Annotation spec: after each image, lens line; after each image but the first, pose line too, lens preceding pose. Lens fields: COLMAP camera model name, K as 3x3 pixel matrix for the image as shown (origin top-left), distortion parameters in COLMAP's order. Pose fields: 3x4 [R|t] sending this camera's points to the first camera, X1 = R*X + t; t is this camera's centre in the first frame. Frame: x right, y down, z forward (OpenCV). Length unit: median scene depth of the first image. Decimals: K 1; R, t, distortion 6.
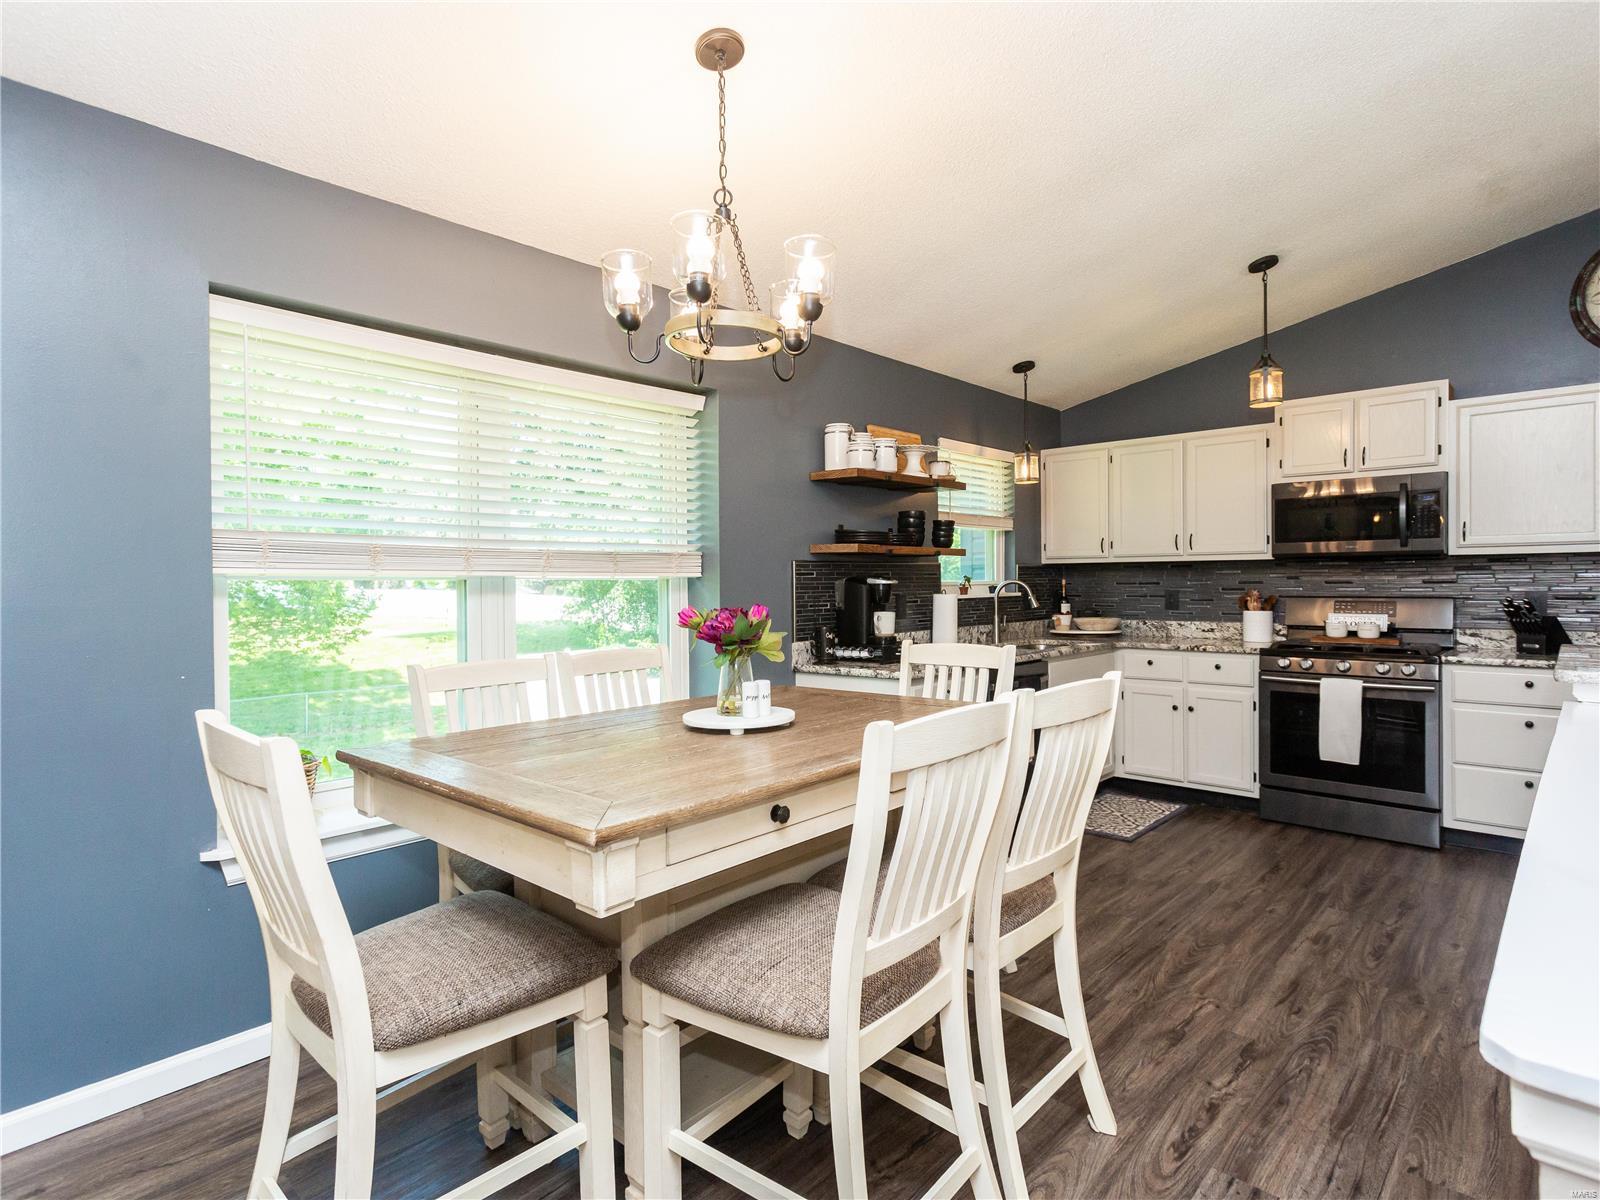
lens RADIAL K [[841.8, 0, 787.5], [0, 841.8, 589.1], [0, 0, 1]] dist [-0.001128, 0.005554]
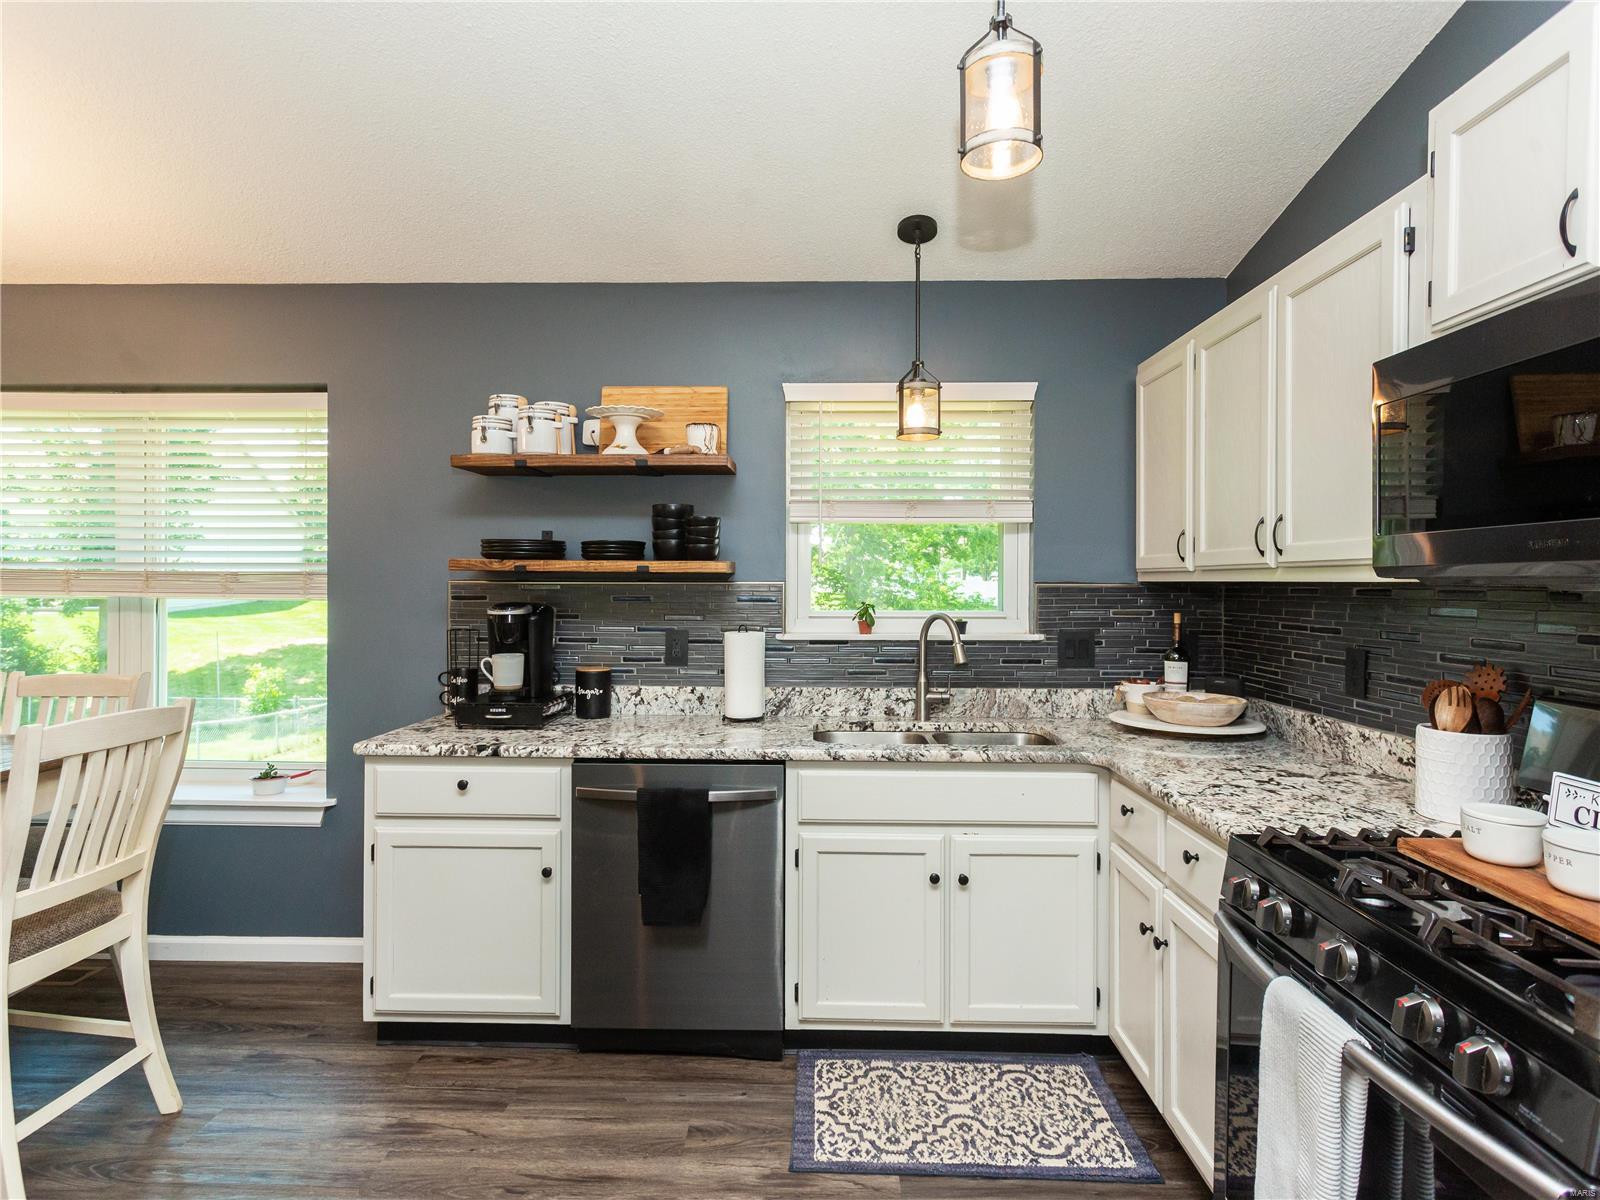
lens RADIAL K [[841.8, 0, 788.5], [0, 841.8, 589.0], [0, 0, 1]] dist [-0.001128, 0.005554]
pose [[0.665631, 0.016640, -0.746096, 0.738182], [-0.018535, 0.999812, 0.005763, -0.033207], [0.746051, 0.009993, 0.665814, 0.657083]]
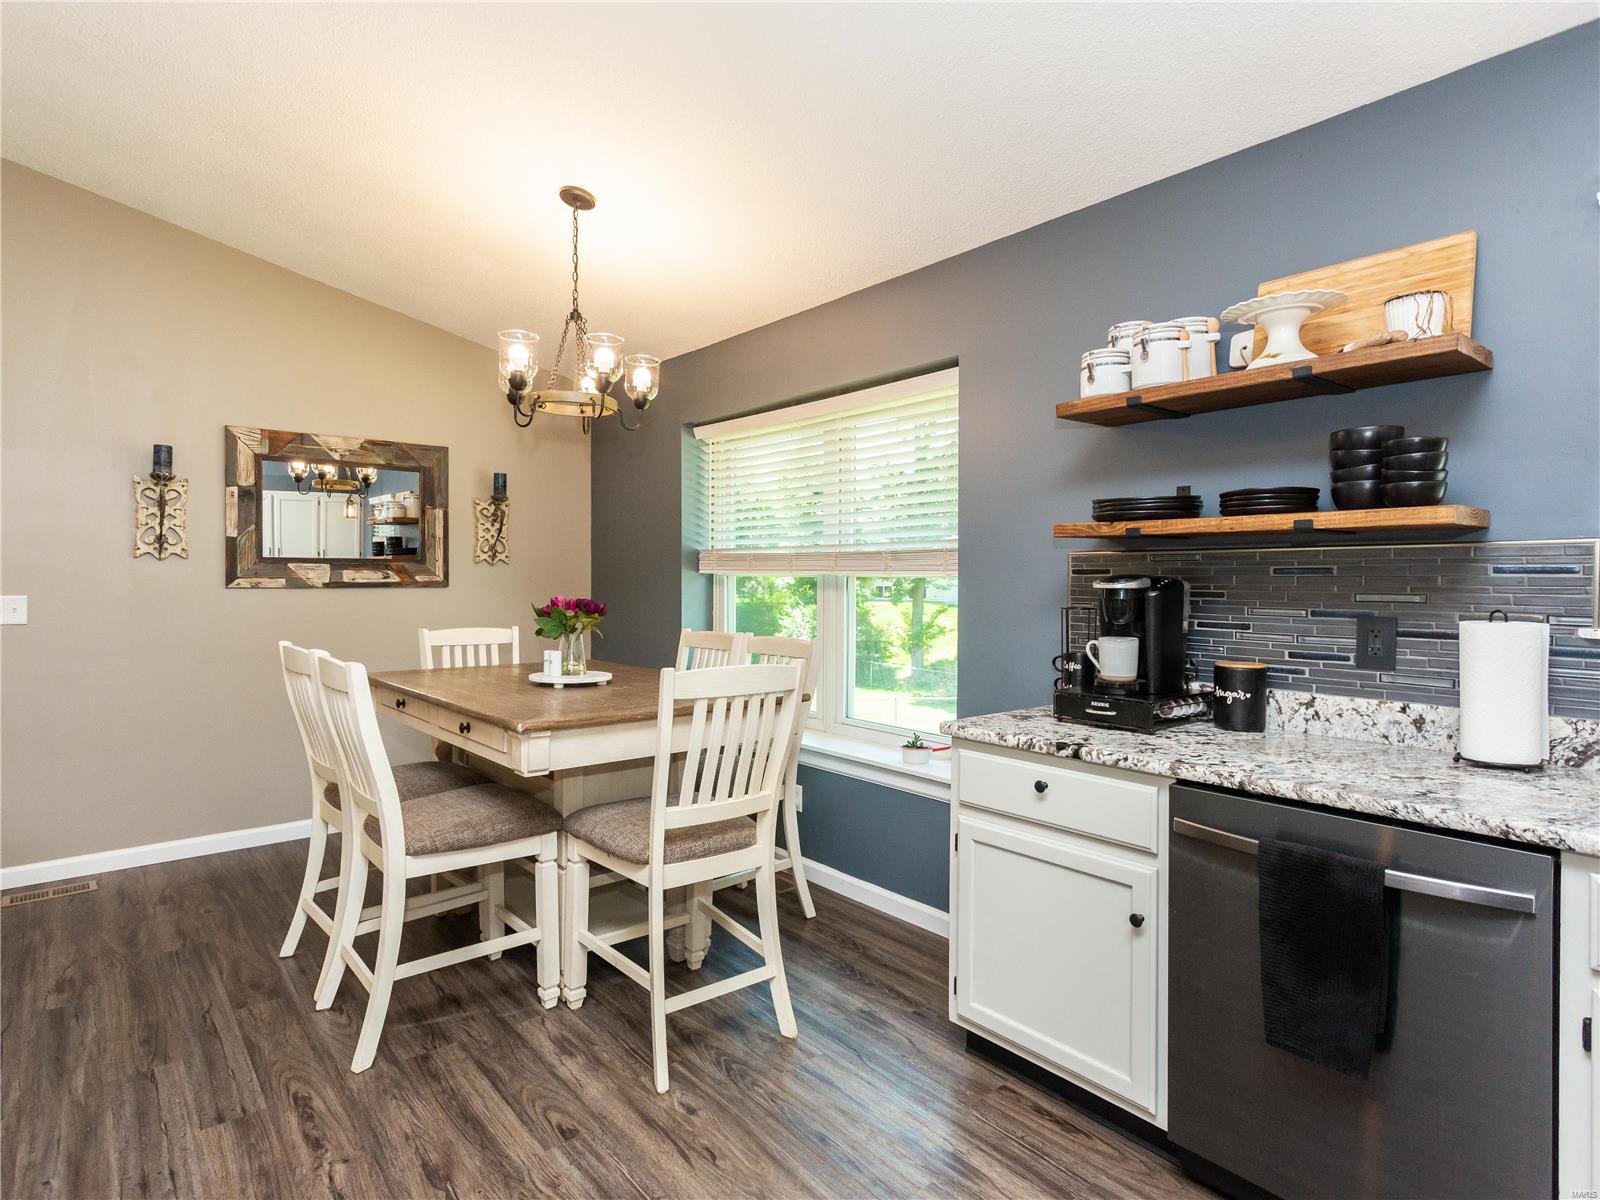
lens RADIAL K [[841.8, 0, 788.7], [0, 841.8, 587.0], [0, 0, 1]] dist [-0.001128, 0.005554]
pose [[-0.116686, 0.018163, -0.993003, 0.659837], [-0.012325, 0.999729, 0.019734, -0.014657], [0.993092, 0.014541, -0.116431, 0.784514]]
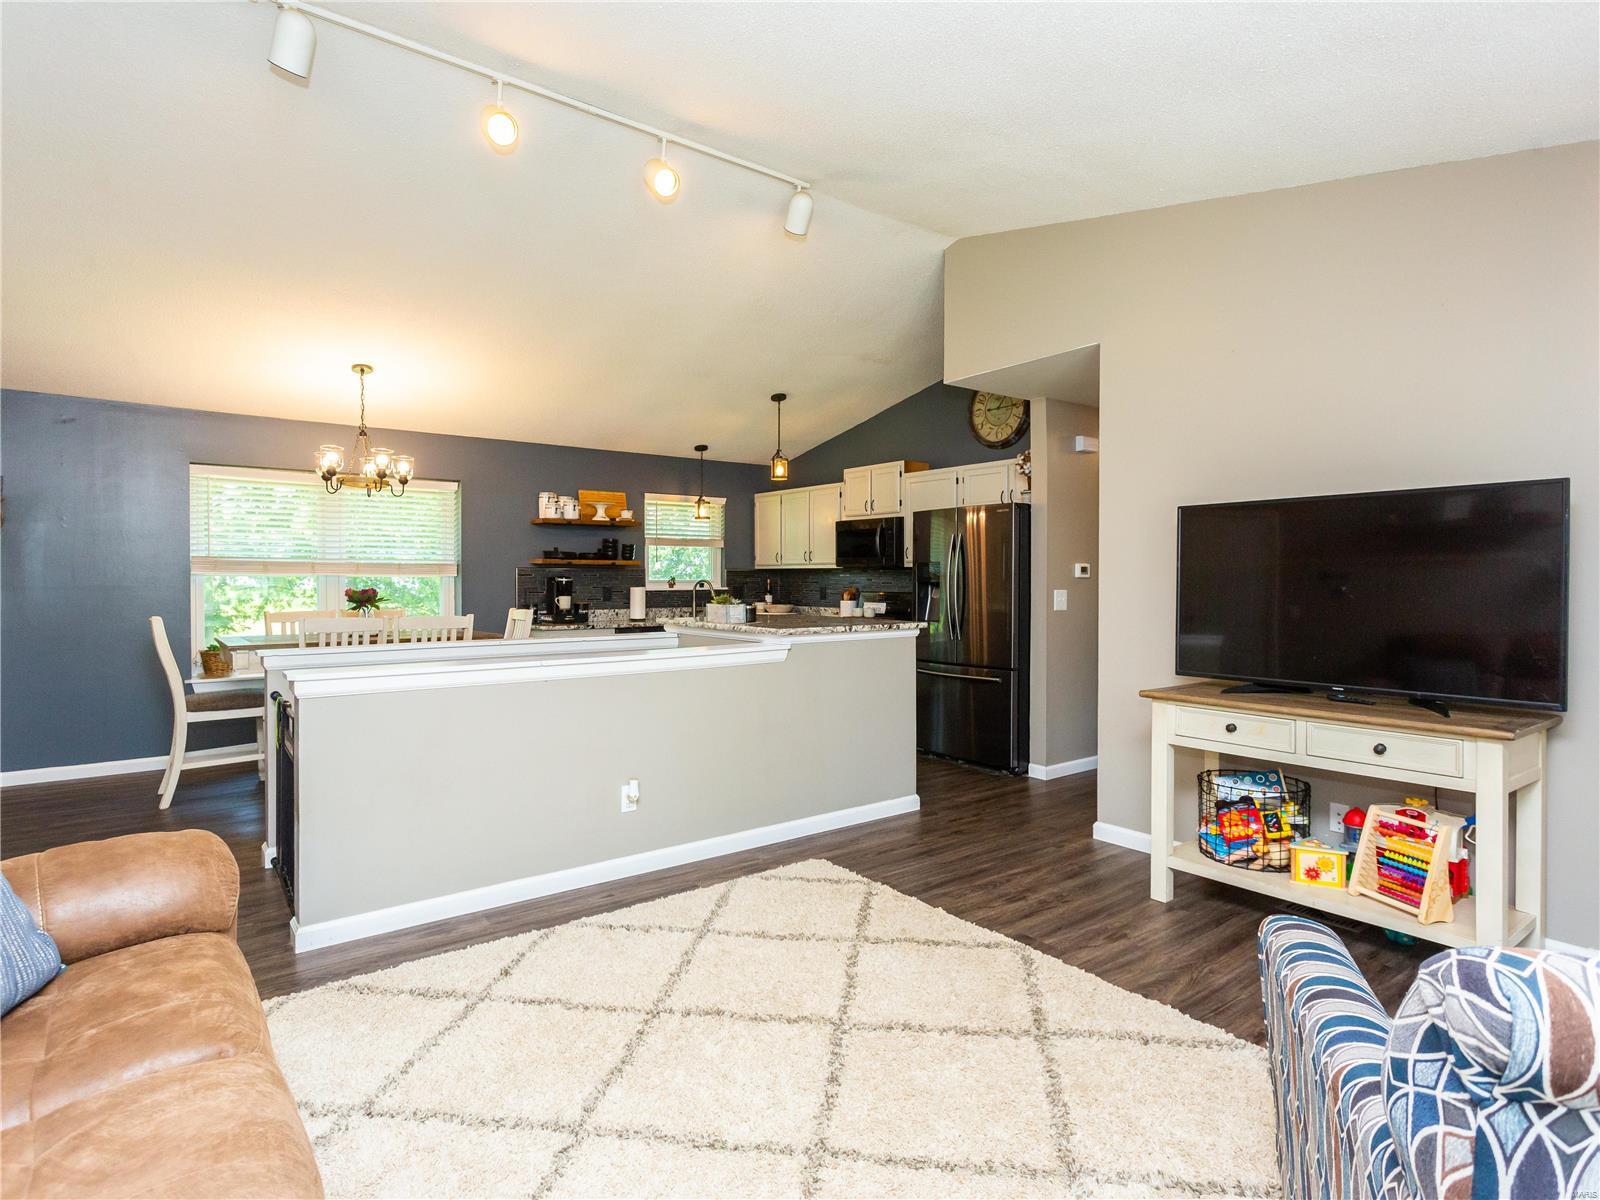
lens RADIAL K [[841.8, 0, 794.1], [0, 841.8, 592.6], [0, 0, 1]] dist [-0.001128, 0.005554]
pose [[0.985842, 0.012506, -0.167211, 0.842546], [-0.011072, 0.999894, 0.009506, -0.003309], [0.167312, -0.007520, 0.985875, -0.656145]]
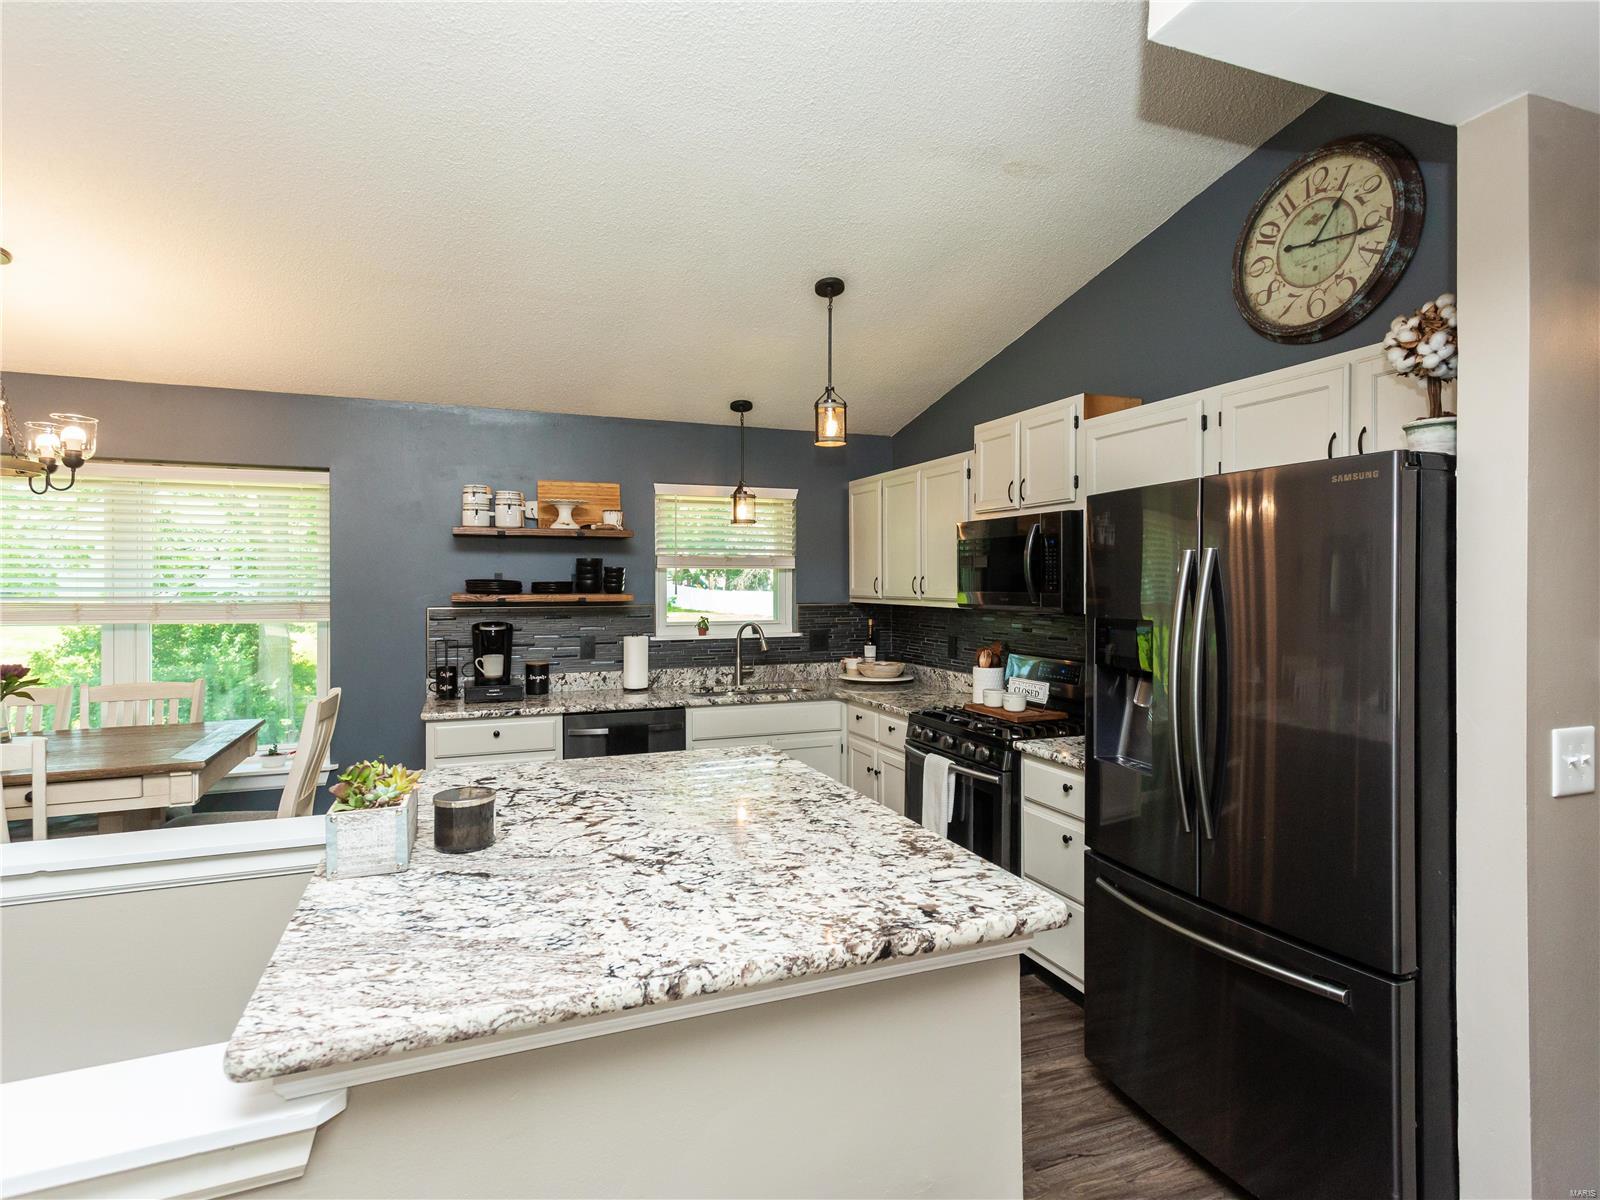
lens RADIAL K [[841.8, 0, 786.2], [0, 841.8, 589.4], [0, 0, 1]] dist [-0.001128, 0.005554]
pose [[0.901839, 0.012361, -0.431895, 0.866993], [-0.012505, 0.999919, 0.002506, -0.061719], [0.431890, 0.003140, 0.901921, 0.162491]]
